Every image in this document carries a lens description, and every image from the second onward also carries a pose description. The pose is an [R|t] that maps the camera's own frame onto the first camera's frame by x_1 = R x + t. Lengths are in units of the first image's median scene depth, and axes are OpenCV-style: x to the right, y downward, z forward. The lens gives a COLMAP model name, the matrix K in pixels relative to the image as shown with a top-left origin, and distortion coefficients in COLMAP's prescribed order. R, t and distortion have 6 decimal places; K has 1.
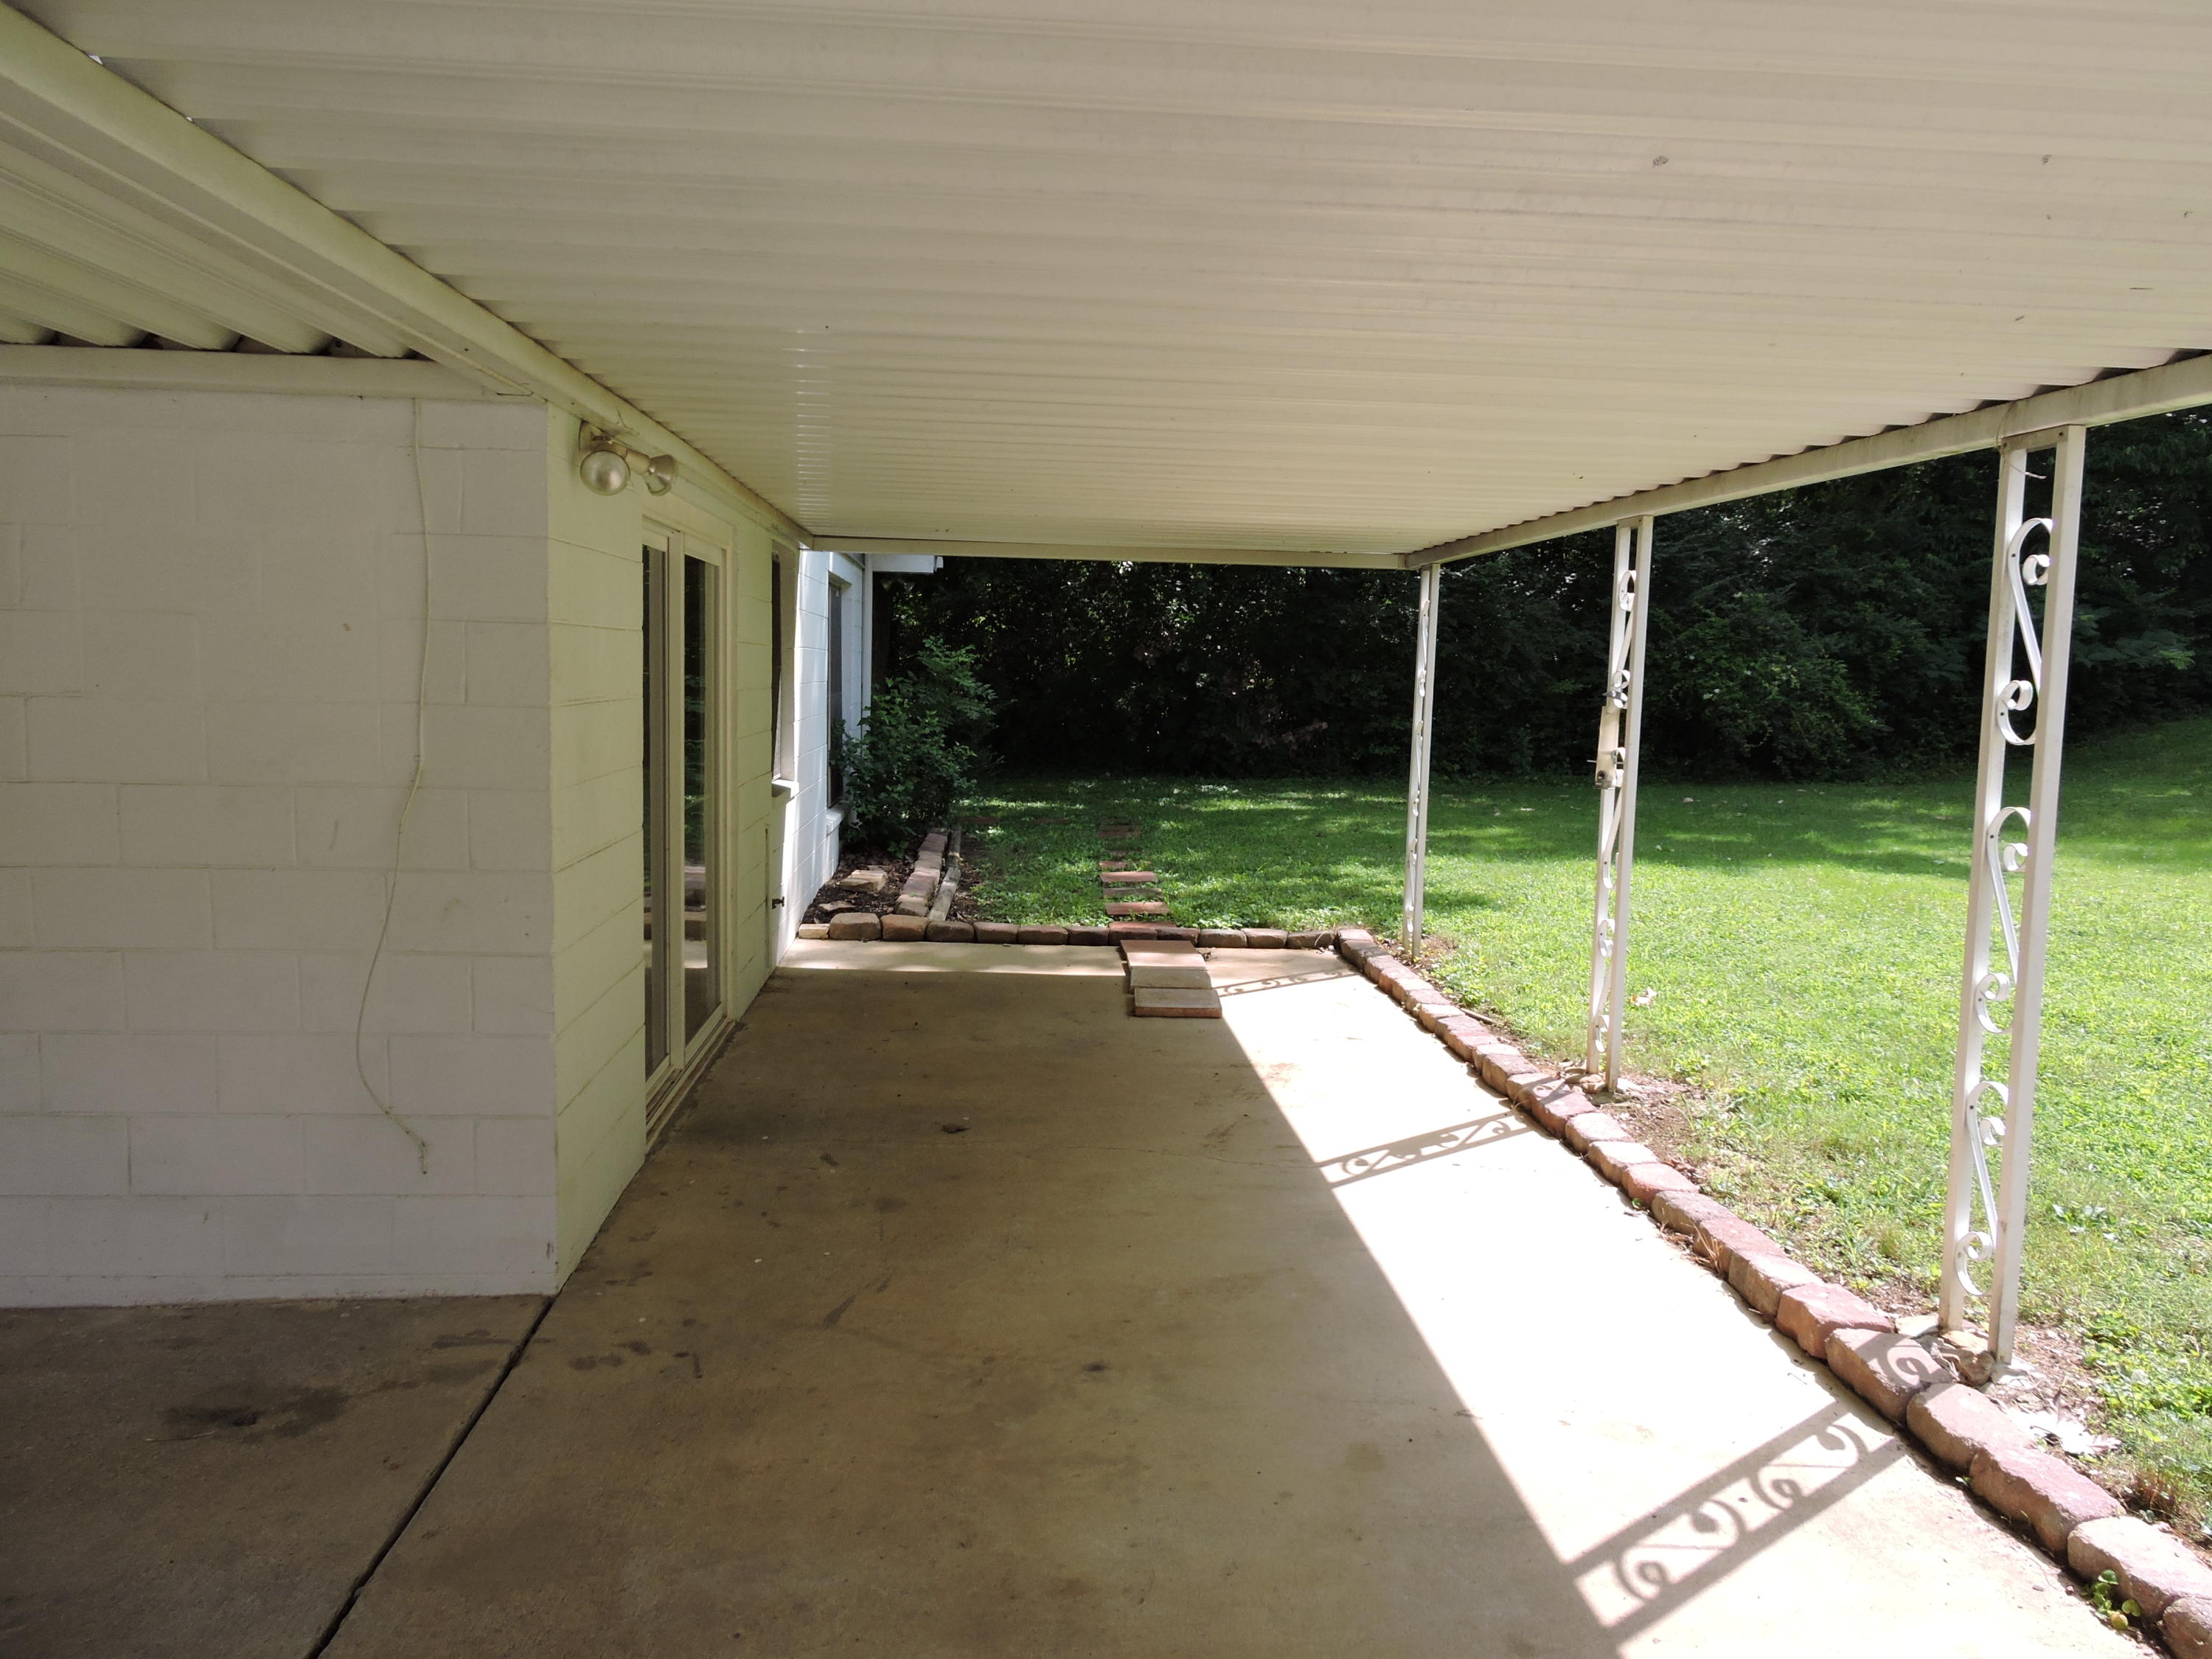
lens RADIAL K [[1579.5, 0, 1108.3], [0, 1579.5, 836.2], [0, 0, 1]] dist [-0.002779, -0.001714]
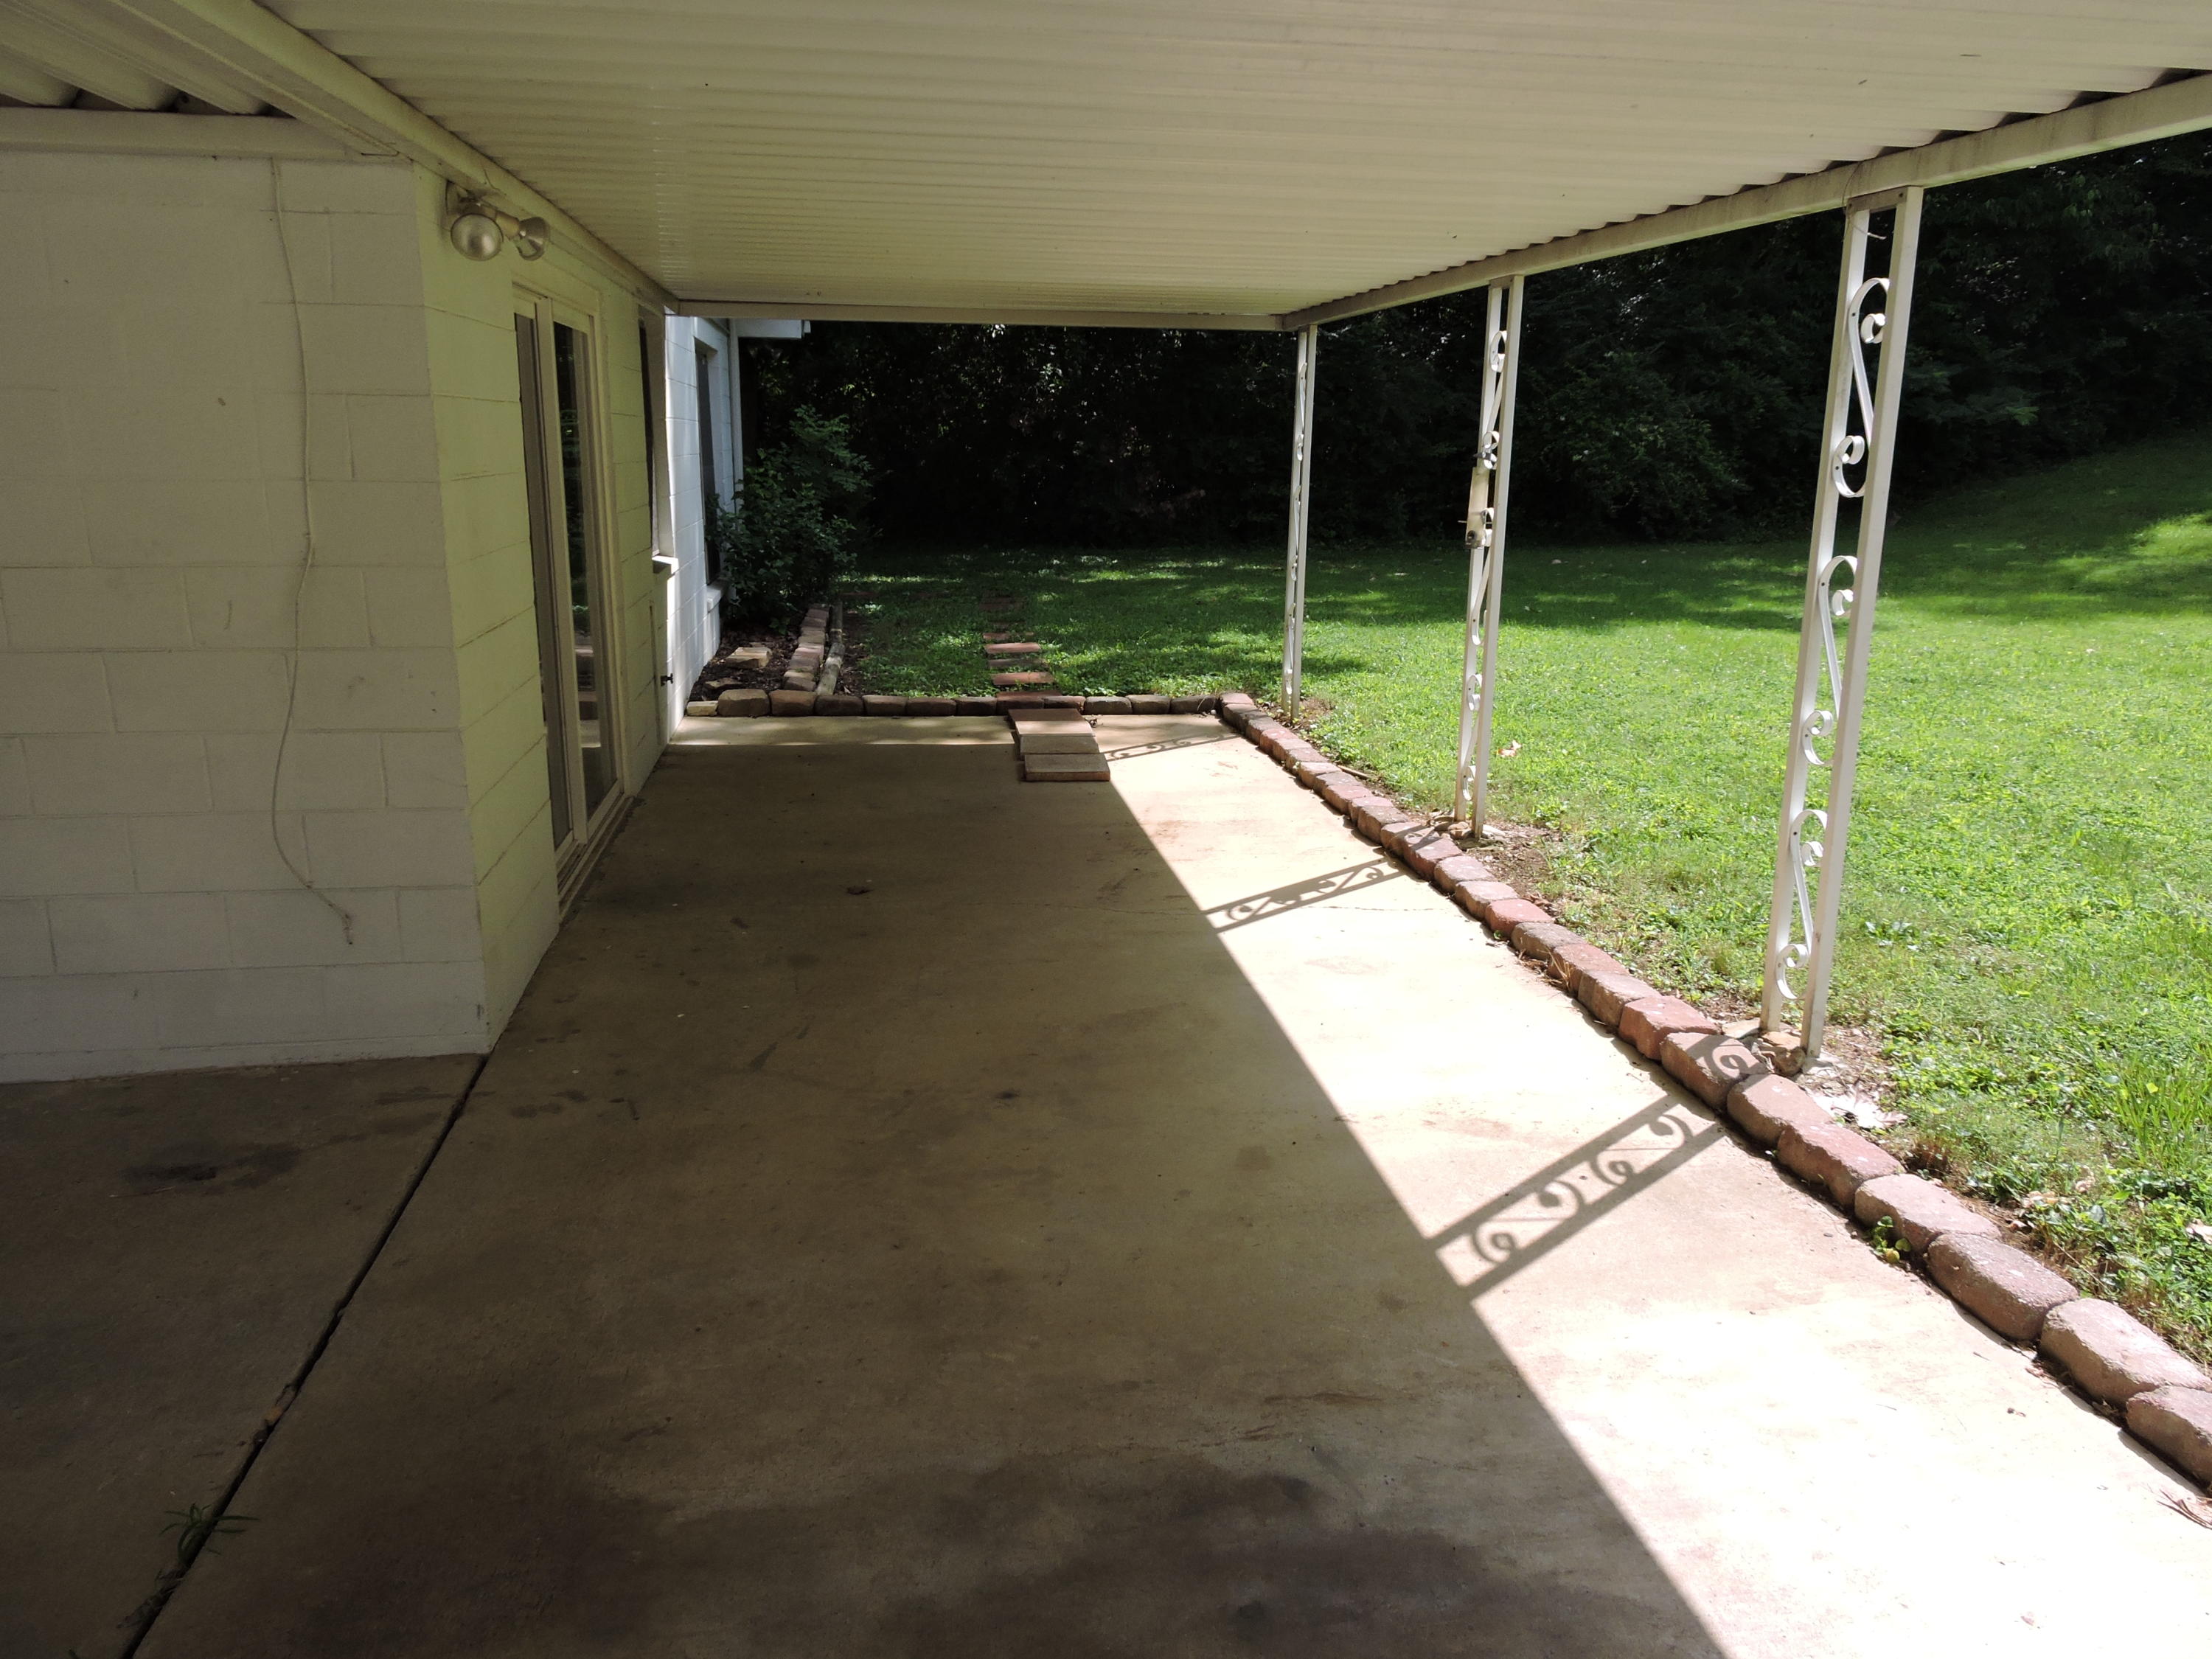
lens RADIAL K [[1579.5, 0, 1108.3], [0, 1579.5, 836.2], [0, 0, 1]] dist [-0.002779, -0.001714]
pose [[0.996787, -0.031330, 0.073712, -0.008115], [0.020596, 0.989637, 0.142105, 0.004555], [-0.077400, -0.140130, 0.987103, -0.033320]]
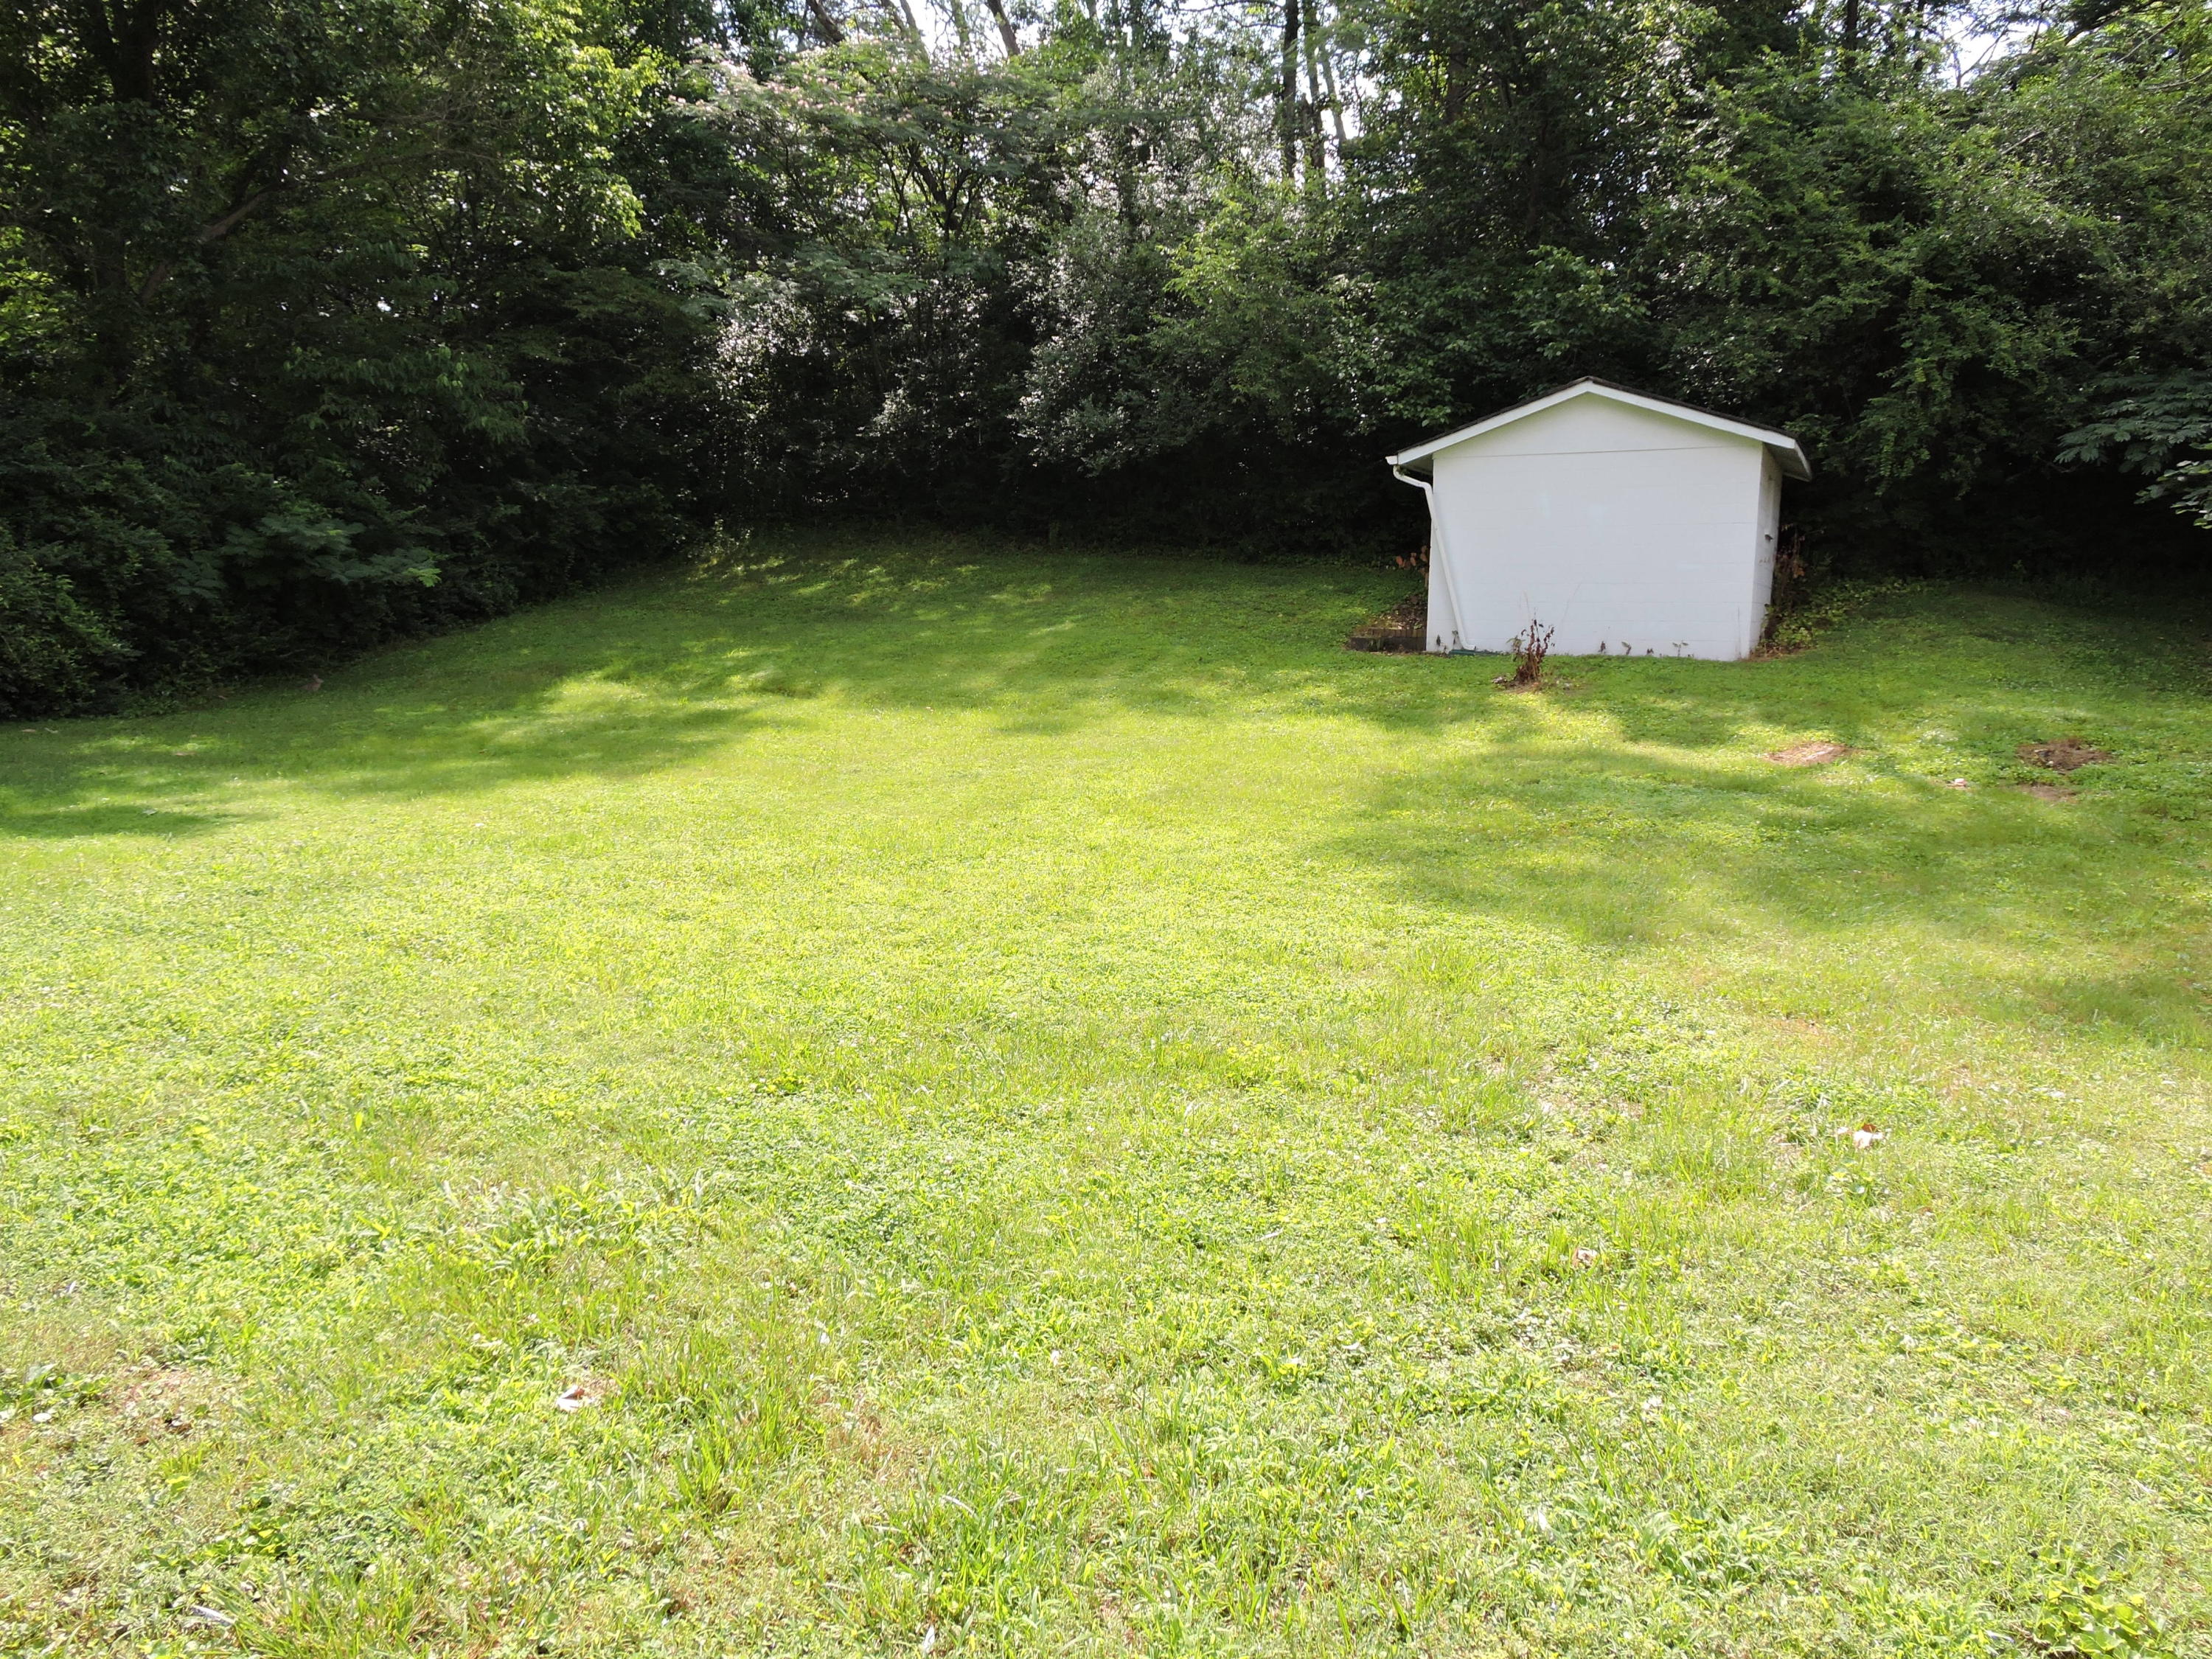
lens RADIAL K [[1561.6, 0, 1102.6], [0, 1561.6, 836.7], [0, 0, 1]] dist [0.000452, 0.004897]
pose [[0.581059, -0.125982, 0.804051, 0.285098], [0.080765, 0.991996, 0.097064, -0.023104], [-0.809844, 0.008540, 0.586583, 0.156439]]
